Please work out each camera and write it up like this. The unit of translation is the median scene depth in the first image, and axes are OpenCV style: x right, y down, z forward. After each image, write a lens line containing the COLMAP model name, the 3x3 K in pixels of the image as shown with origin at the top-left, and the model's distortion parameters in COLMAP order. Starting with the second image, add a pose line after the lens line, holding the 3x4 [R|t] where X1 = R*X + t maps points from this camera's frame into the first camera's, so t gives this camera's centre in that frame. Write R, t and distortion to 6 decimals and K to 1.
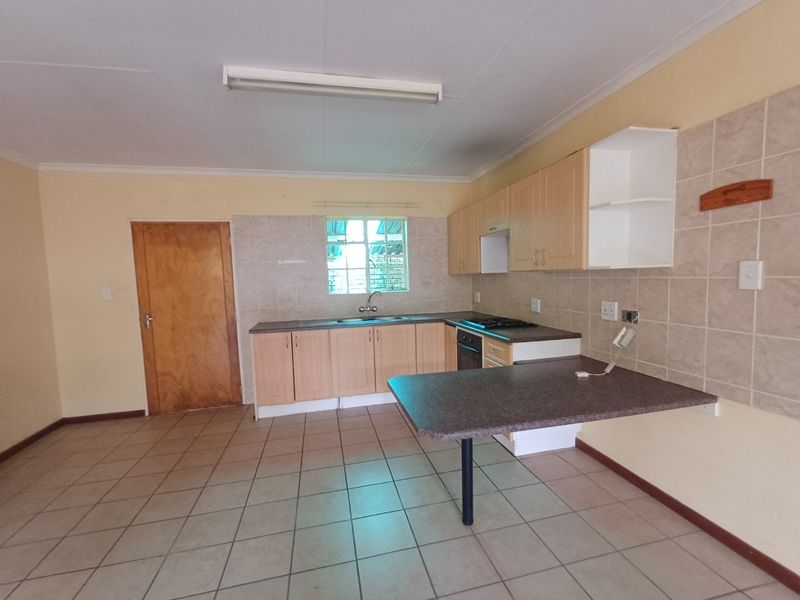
lens RADIAL K [[364.9, 0, 410.8], [0, 364.9, 305.0], [0, 0, 1]] dist [-0.004993, 0.010233]
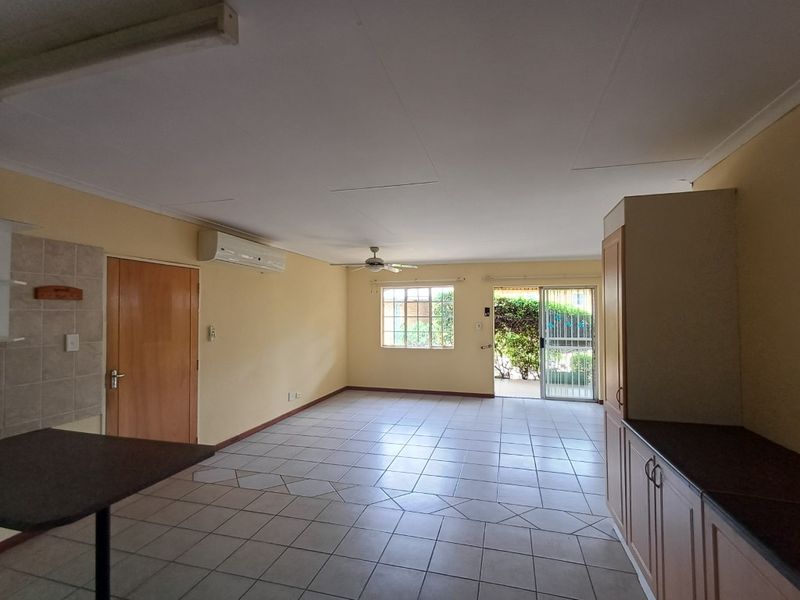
lens RADIAL K [[368.7, 0, 413.5], [0, 368.7, 303.3], [0, 0, 1]] dist [-0.005252, -0.001838]
pose [[-0.880605, 0.047389, 0.471475, -0.556809], [0.069914, 0.997091, 0.030363, -0.090282], [-0.468664, 0.059701, -0.881357, 0.772642]]
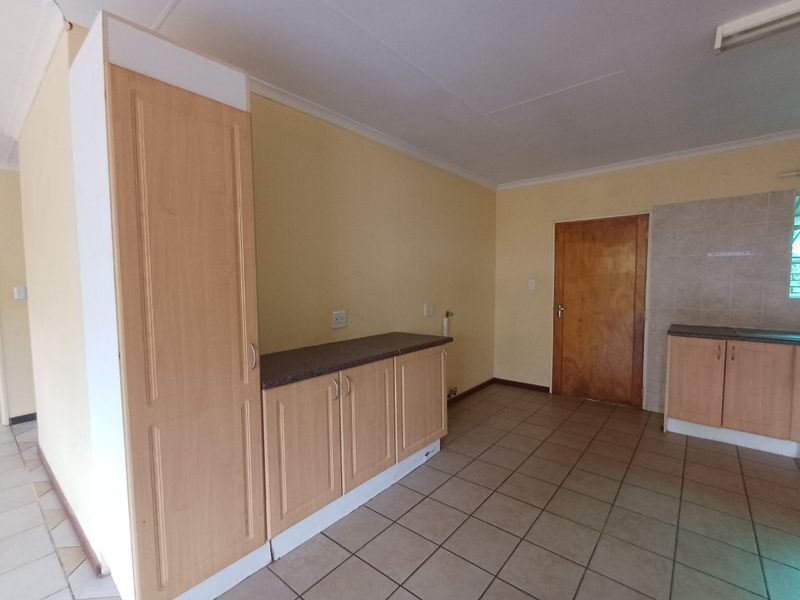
lens RADIAL K [[364.9, 0, 410.8], [0, 364.9, 305.0], [0, 0, 1]] dist [-0.004993, 0.010233]
pose [[0.602400, 0.081362, -0.794037, -0.108668], [-0.075698, 0.996131, 0.044641, 0.011561], [0.794597, 0.033215, 0.606228, -0.049840]]
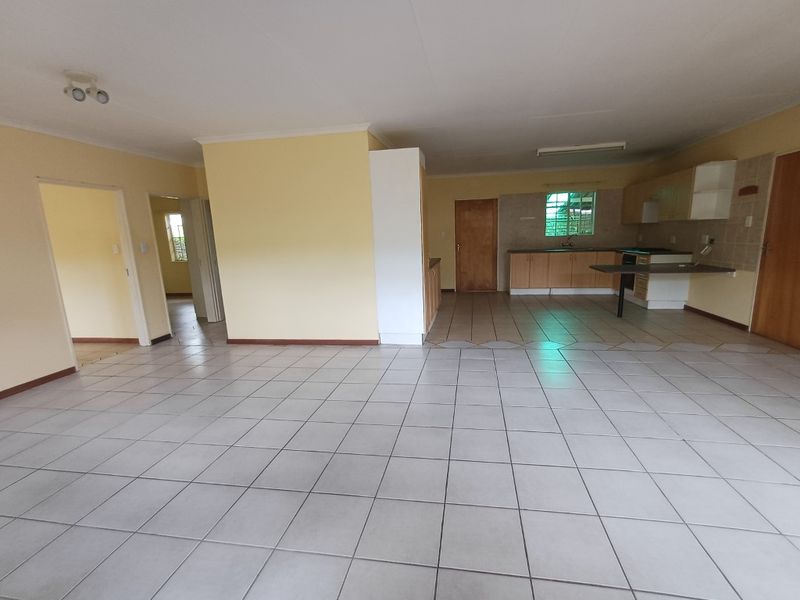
lens RADIAL K [[364.9, 0, 410.8], [0, 364.9, 305.0], [0, 0, 1]] dist [-0.004993, 0.010233]
pose [[0.917557, 0.076247, -0.390226, -0.118997], [-0.026846, 0.991081, 0.130526, 0.109551], [0.396698, -0.109289, 0.911420, -1.133510]]
